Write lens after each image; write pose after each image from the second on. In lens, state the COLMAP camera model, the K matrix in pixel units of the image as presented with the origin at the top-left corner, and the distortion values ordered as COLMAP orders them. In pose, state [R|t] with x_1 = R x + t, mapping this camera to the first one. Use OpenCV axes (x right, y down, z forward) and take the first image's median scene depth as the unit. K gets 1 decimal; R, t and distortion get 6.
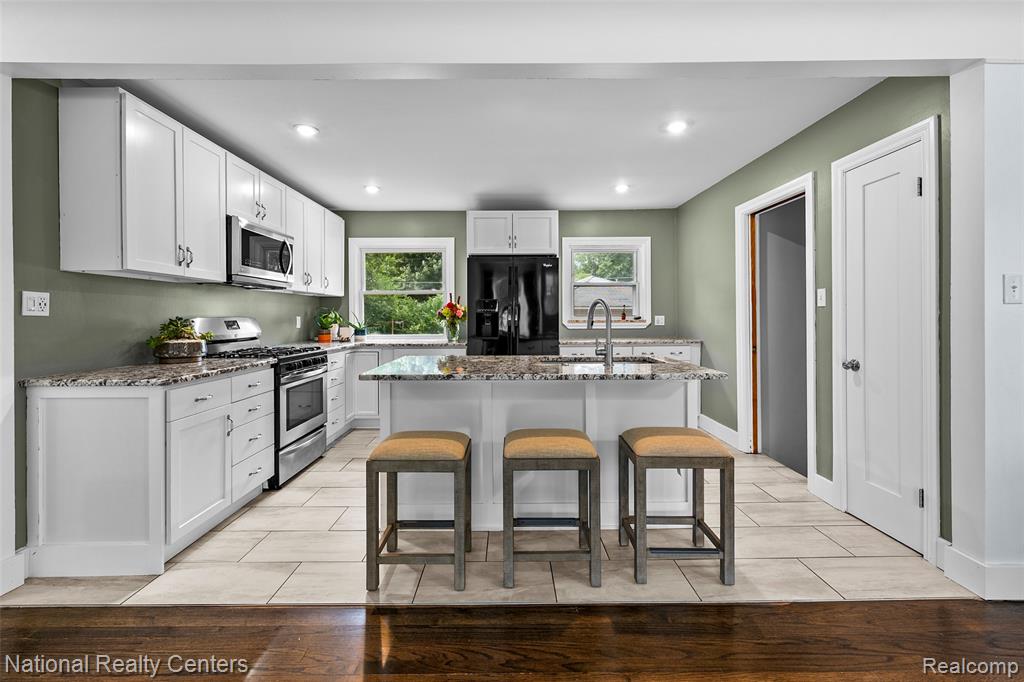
lens RADIAL K [[423.1, 0, 509.1], [0, 423.1, 318.1], [0, 0, 1]] dist [0.000624, 0.000099]
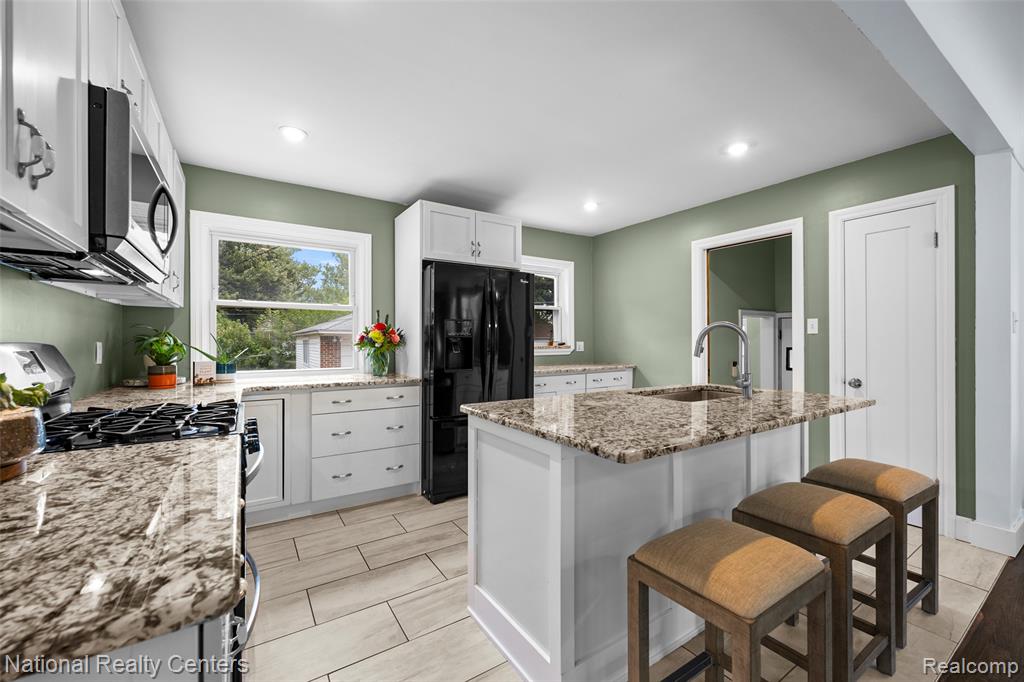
lens RADIAL K [[410.4, 0, 508.7], [0, 410.4, 341.9], [0, 0, 1]] dist [-0.001297, -0.000136]
pose [[0.841952, 0.001449, 0.539551, -0.435198], [0.001380, 0.999987, -0.004838, -0.000979], [-0.539551, 0.004818, 0.841939, 0.379154]]
